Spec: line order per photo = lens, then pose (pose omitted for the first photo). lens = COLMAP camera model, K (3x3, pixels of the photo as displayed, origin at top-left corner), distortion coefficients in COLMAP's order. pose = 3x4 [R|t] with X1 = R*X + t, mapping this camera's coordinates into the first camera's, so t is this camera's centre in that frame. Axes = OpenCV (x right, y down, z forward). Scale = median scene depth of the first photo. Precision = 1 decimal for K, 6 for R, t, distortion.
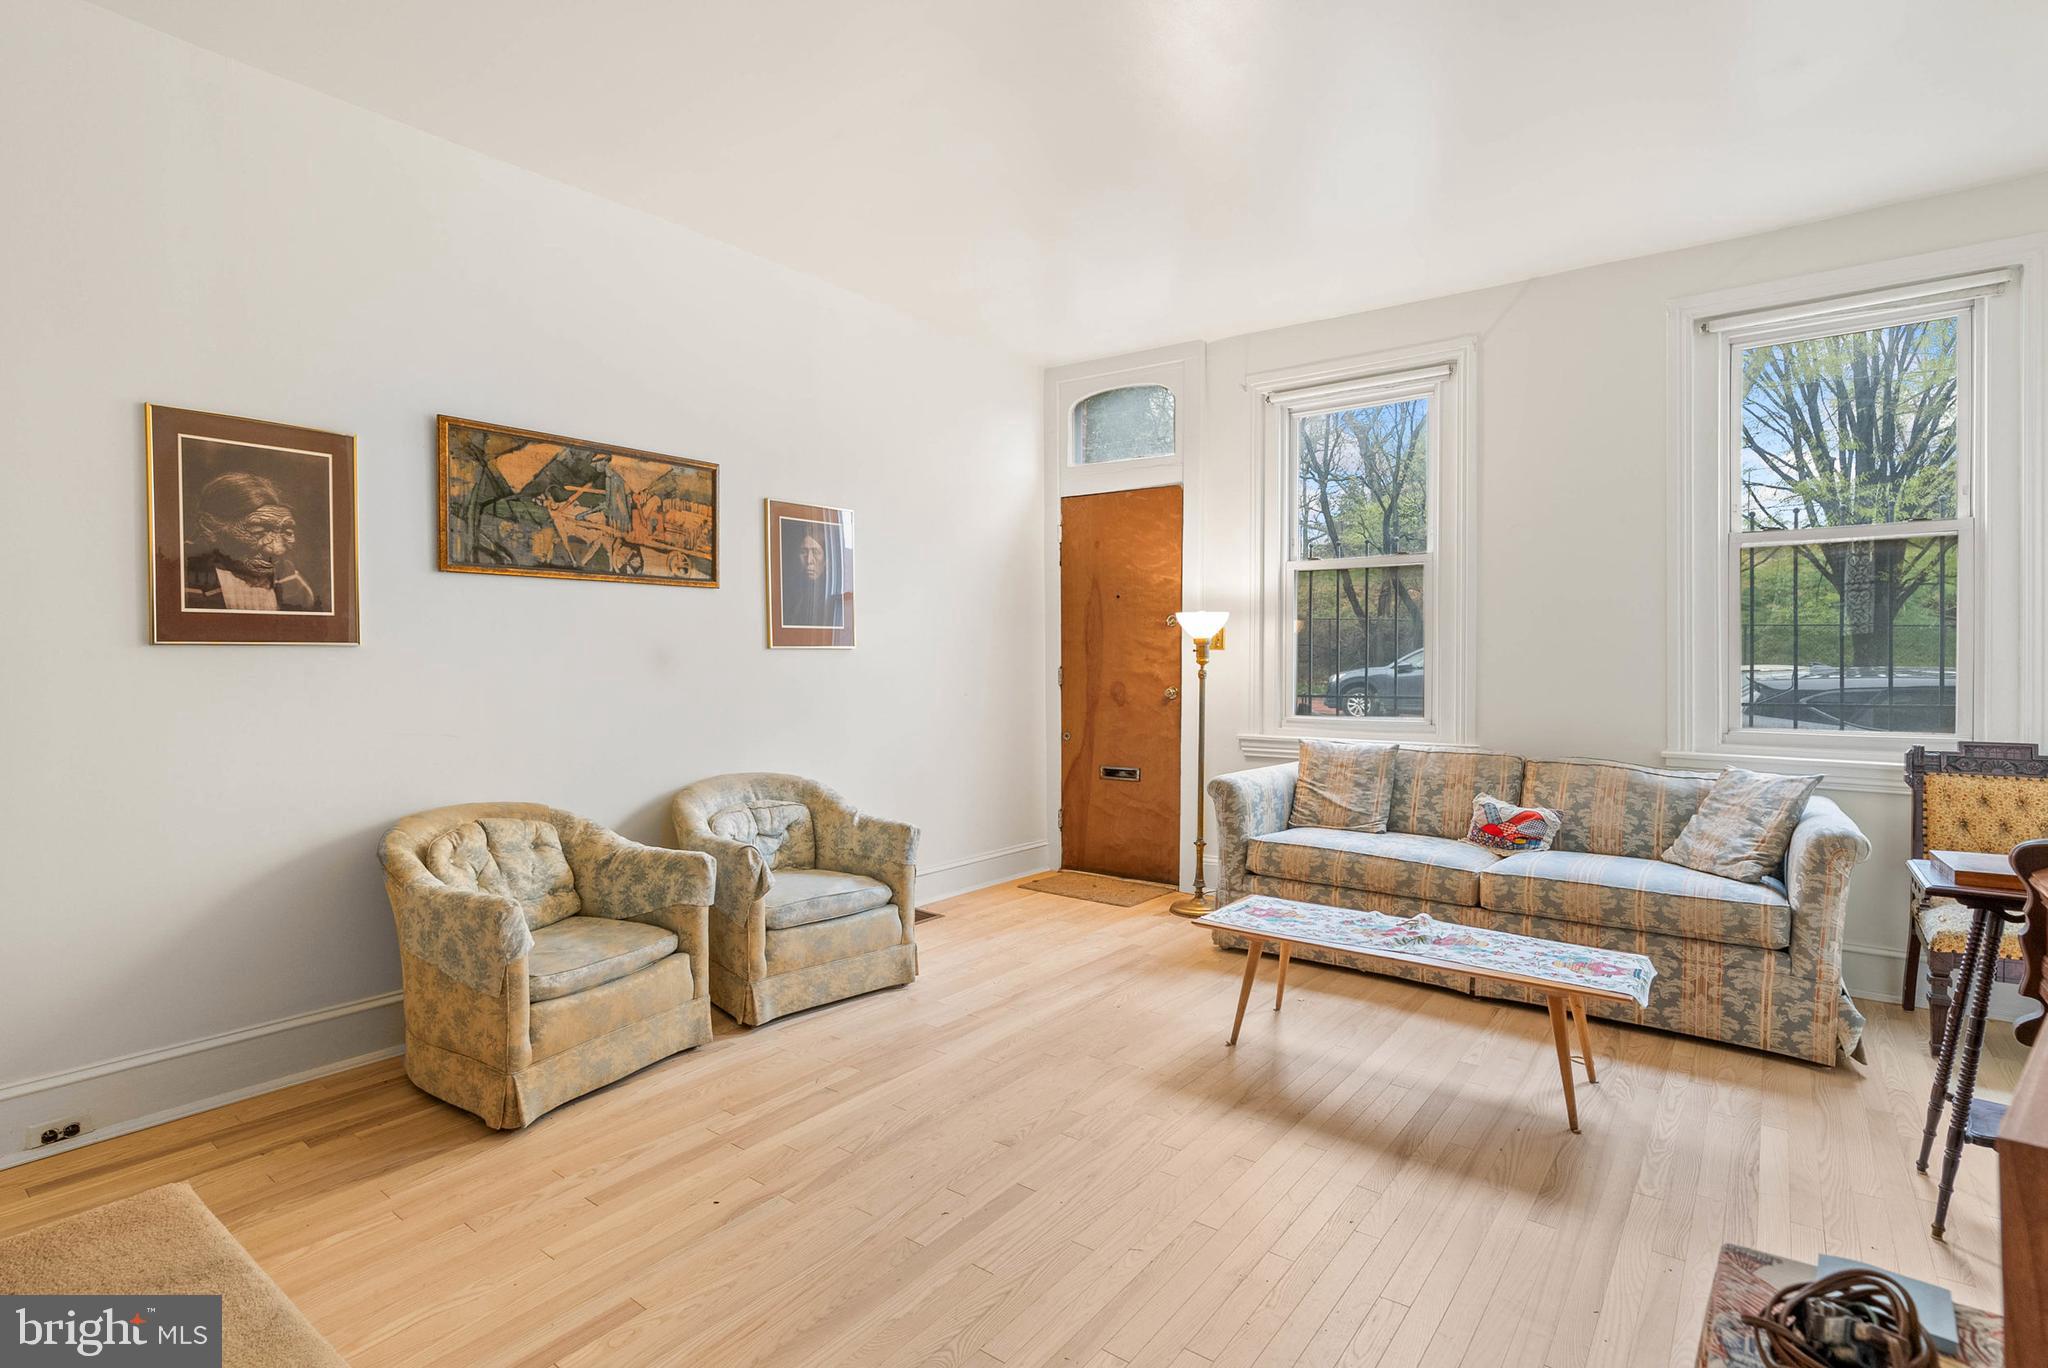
lens RADIAL K [[981.2, 0, 1032.7], [0, 981.2, 671.1], [0, 0, 1]] dist [-0.009524, 0.002987]
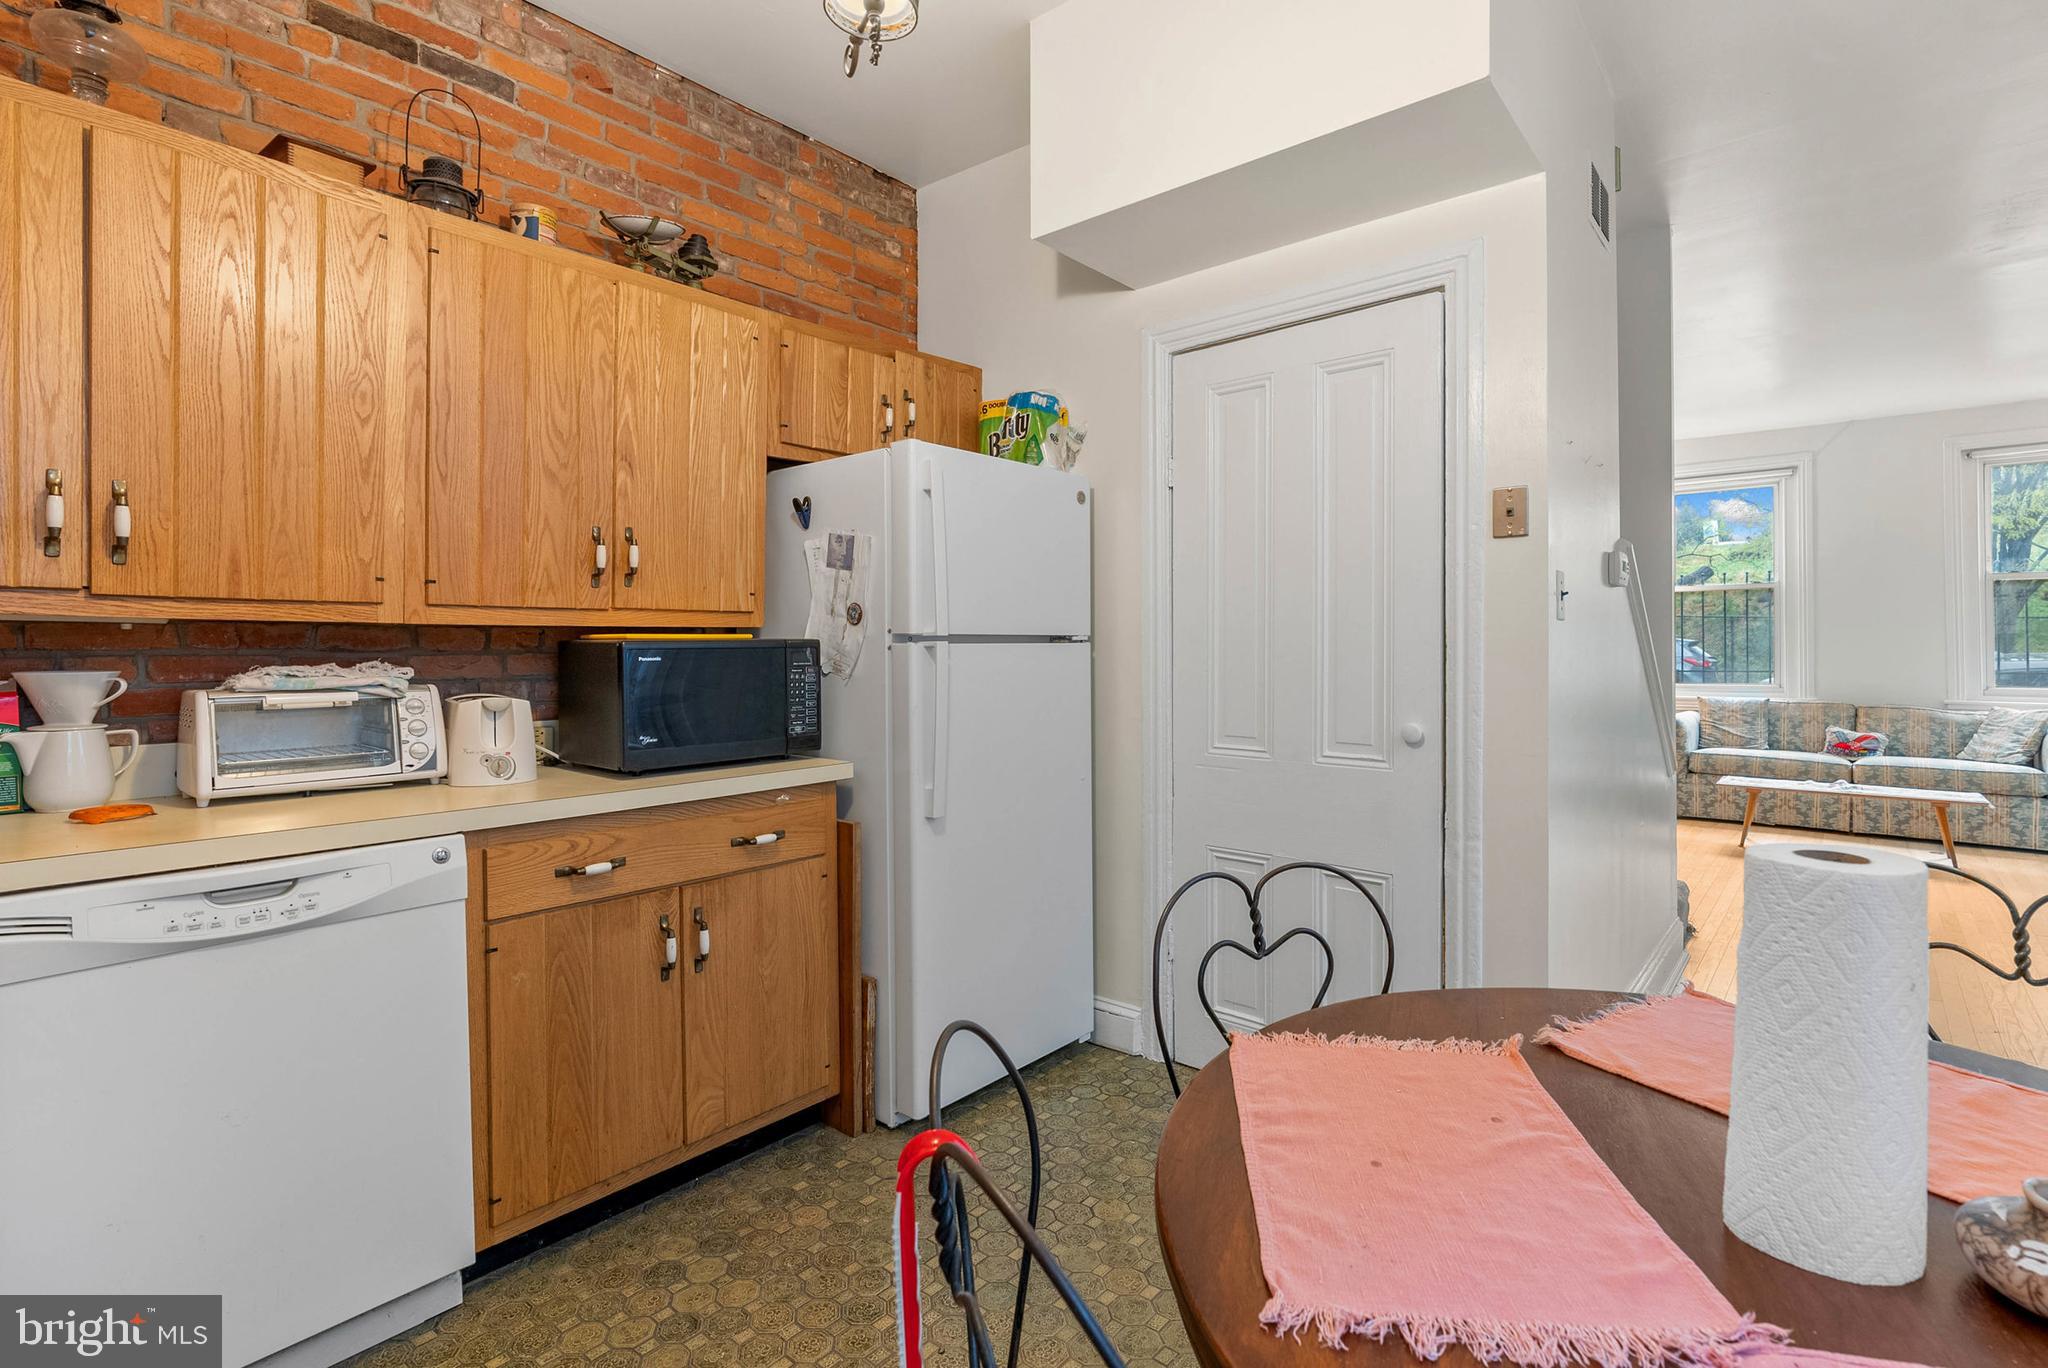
lens RADIAL K [[981.2, 0, 1028.5], [0, 981.2, 644.6], [0, 0, 1]] dist [-0.009524, 0.002987]
pose [[0.998689, -0.002136, -0.051144, -0.886850], [0.001338, 0.999877, -0.015616, 0.008825], [0.051171, 0.015528, 0.998569, -0.804070]]
